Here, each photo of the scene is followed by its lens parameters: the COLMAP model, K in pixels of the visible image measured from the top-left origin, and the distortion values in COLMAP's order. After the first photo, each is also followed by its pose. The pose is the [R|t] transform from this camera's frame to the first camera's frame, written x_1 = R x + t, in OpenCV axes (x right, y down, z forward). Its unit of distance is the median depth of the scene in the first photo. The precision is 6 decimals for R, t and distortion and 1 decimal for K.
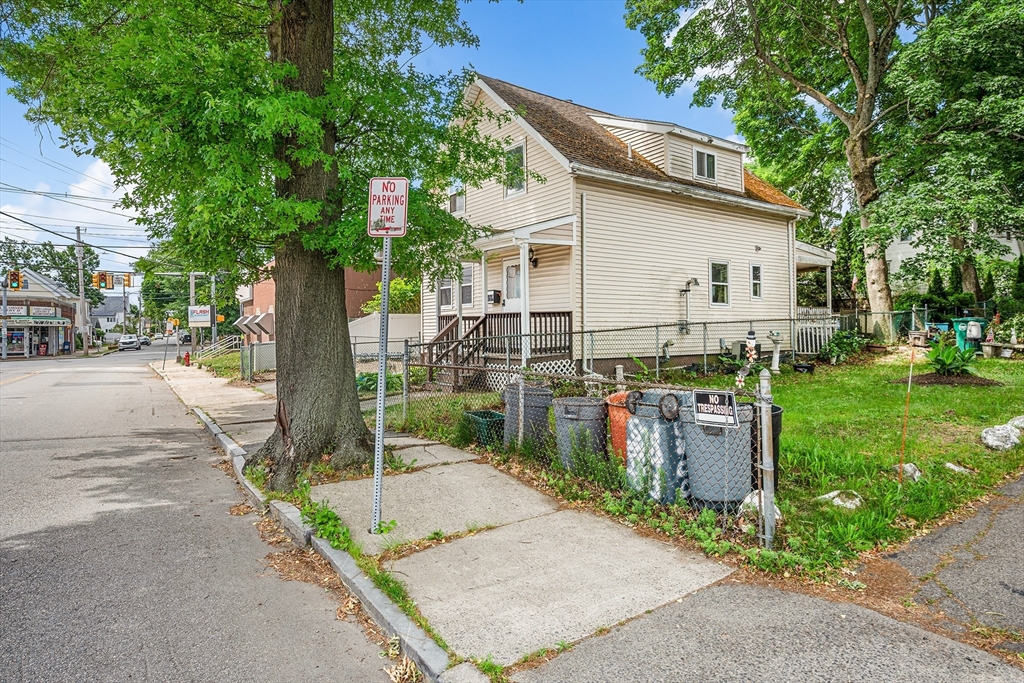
lens RADIAL K [[599.7, 0, 509.5], [0, 599.7, 329.6], [0, 0, 1]] dist [0.001418, 0.001146]
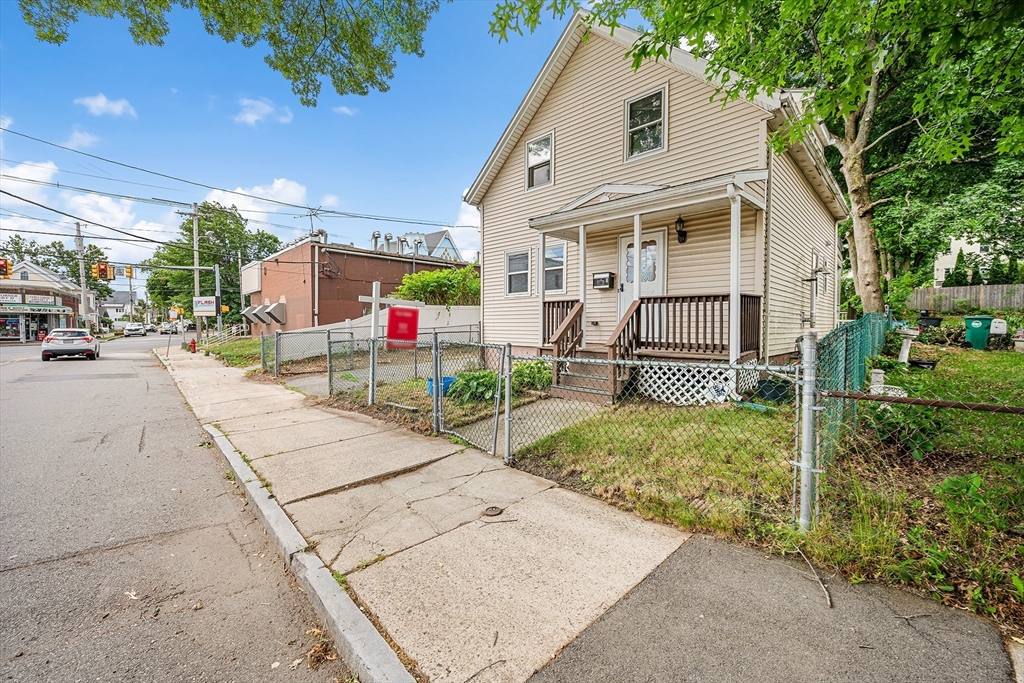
lens RADIAL K [[412.7, 0, 517.9], [0, 412.7, 337.1], [0, 0, 1]] dist [-0.000507, -0.000172]
pose [[0.984143, 0.007371, 0.177225, -0.077386], [-0.013103, 0.999427, 0.031194, 0.002620], [-0.176893, -0.033021, 0.983676, 0.139013]]
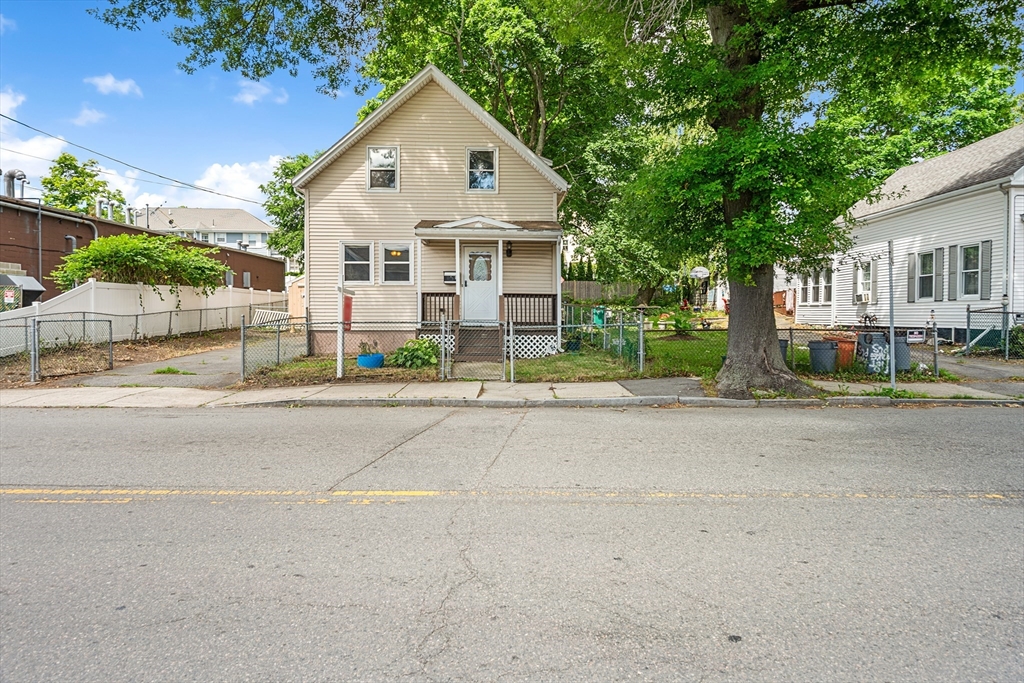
lens RADIAL K [[599.7, 0, 509.5], [0, 599.7, 329.6], [0, 0, 1]] dist [0.001418, 0.001146]
pose [[0.576621, -0.013898, 0.816894, -0.274191], [-0.011211, 0.999627, 0.024920, 0.004216], [-0.816935, -0.023528, 0.576250, 0.082118]]
